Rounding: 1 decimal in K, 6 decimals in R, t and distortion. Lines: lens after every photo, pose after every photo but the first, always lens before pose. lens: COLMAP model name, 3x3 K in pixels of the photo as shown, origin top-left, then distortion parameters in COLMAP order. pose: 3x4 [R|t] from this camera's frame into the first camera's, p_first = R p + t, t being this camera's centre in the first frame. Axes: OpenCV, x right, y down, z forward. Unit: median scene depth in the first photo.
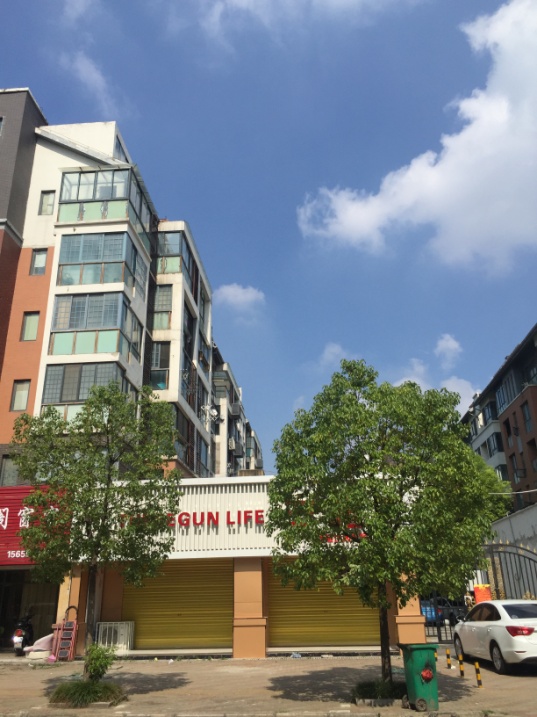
lens RADIAL K [[604.5, 0, 270.5], [0, 604.5, 345.1], [0, 0, 1]] dist [0.080063, -0.108244]
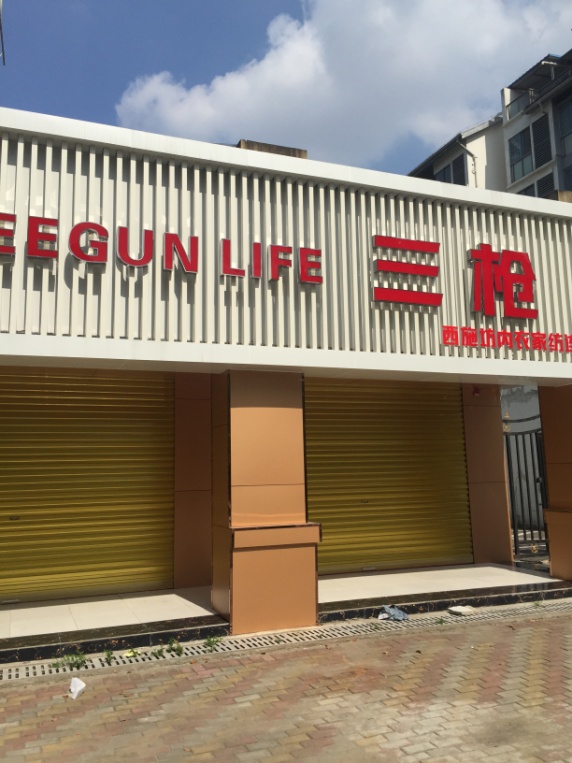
lens RADIAL K [[643.2, 0, 288.1], [0, 643.2, 367.3], [0, 0, 1]] dist [0.080063, -0.108244]
pose [[0.896092, 0.073383, 0.437761, -0.192158], [-0.170333, 0.967582, 0.186473, 0.269810], [-0.409885, -0.241662, 0.879542, 0.651335]]
